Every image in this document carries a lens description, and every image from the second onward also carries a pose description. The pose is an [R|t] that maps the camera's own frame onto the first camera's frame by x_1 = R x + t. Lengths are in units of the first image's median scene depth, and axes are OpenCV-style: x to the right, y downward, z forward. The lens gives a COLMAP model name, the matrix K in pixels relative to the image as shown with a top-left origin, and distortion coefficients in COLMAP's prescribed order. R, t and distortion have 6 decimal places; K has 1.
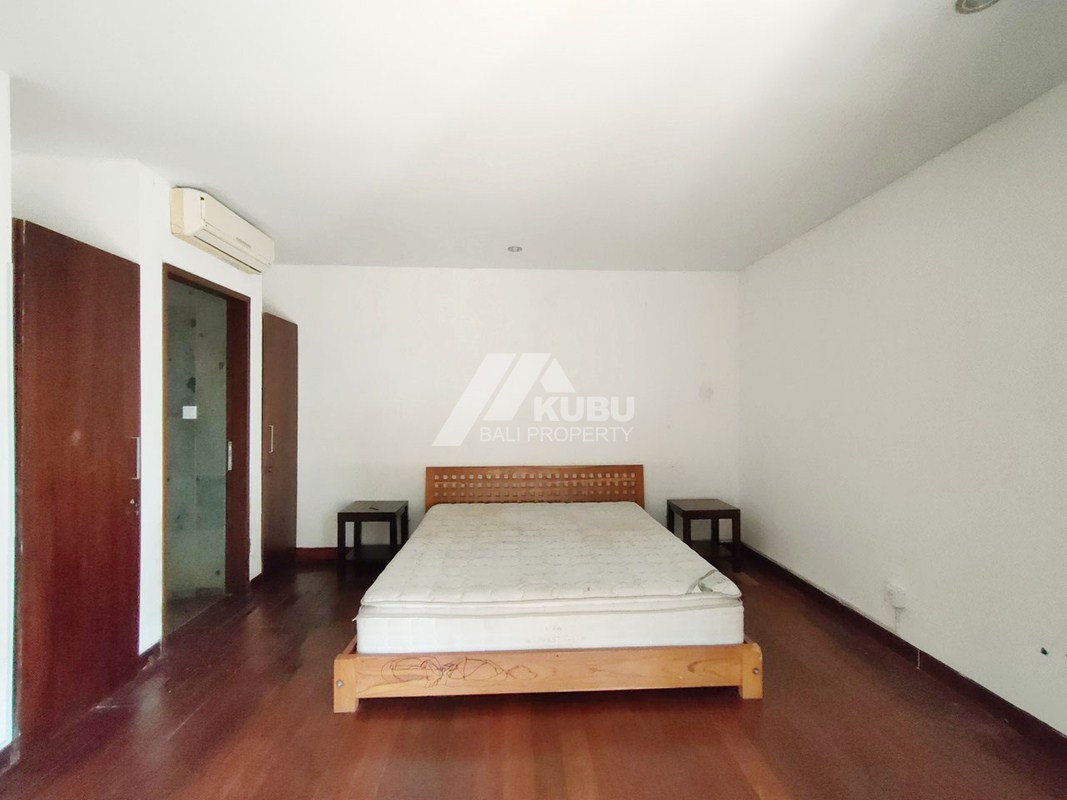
lens RADIAL K [[488.4, 0, 532.5], [0, 488.4, 403.0], [0, 0, 1]] dist [0.002785, 0.000595]
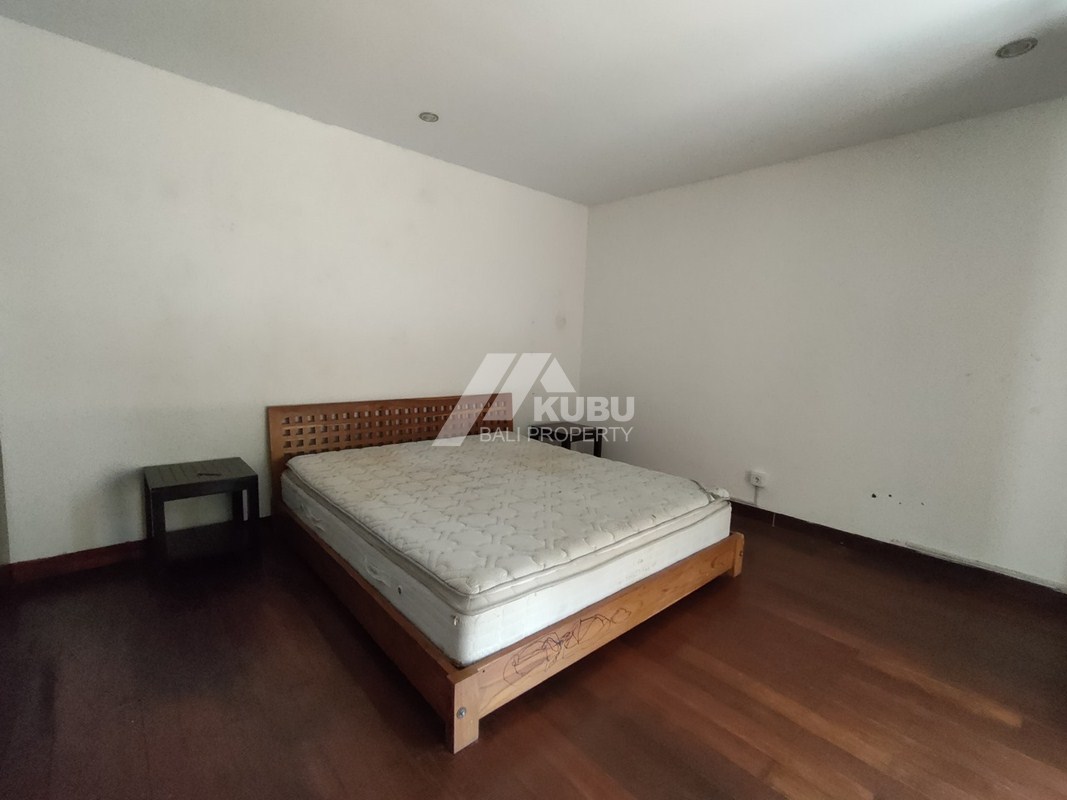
lens RADIAL K [[488.4, 0, 532.1], [0, 488.4, 402.2], [0, 0, 1]] dist [0.002785, 0.000595]
pose [[0.770500, -0.047155, 0.635694, -0.603510], [-0.046034, 0.990540, 0.129272, 0.028012], [-0.635776, -0.128868, 0.761040, 0.371099]]
